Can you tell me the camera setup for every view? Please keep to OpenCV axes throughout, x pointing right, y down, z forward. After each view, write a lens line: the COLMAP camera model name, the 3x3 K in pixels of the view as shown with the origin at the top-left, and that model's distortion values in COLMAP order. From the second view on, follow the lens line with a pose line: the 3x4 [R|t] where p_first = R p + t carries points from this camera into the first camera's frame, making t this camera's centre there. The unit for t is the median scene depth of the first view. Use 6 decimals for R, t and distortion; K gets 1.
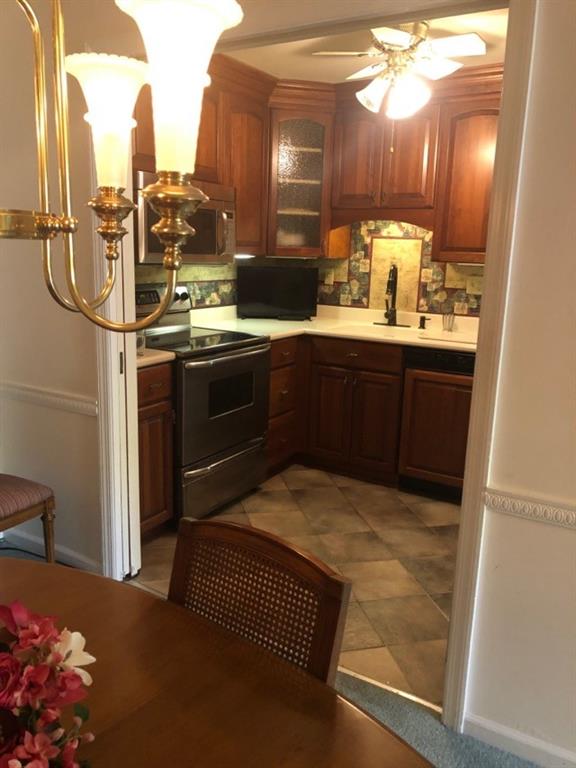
lens RADIAL K [[637.5, 0, 285.8], [0, 637.5, 387.8], [0, 0, 1]] dist [0.066830, -0.056038]
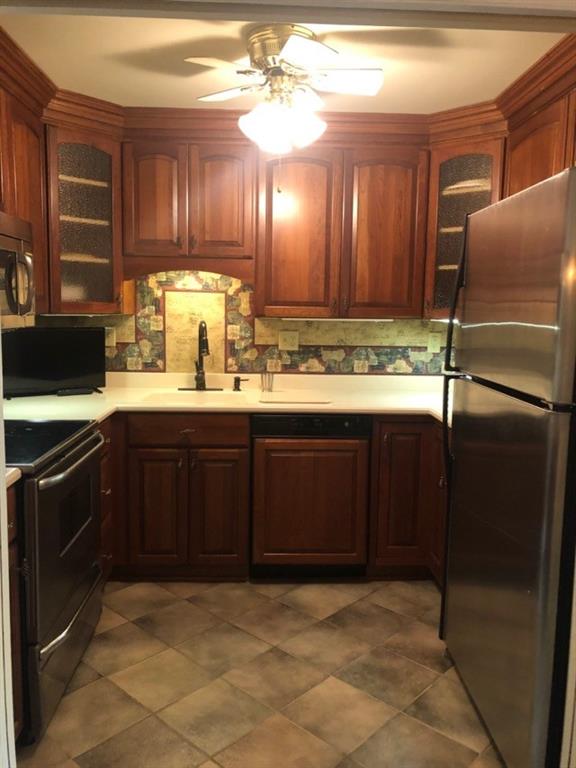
lens RADIAL K [[637.5, 0, 289.5], [0, 637.5, 381.2], [0, 0, 1]] dist [0.066830, -0.056038]
pose [[0.827917, -0.078762, 0.555293, -0.220523], [0.130220, 0.990028, -0.053727, -0.049441], [-0.545524, 0.116792, 0.829917, 0.226023]]
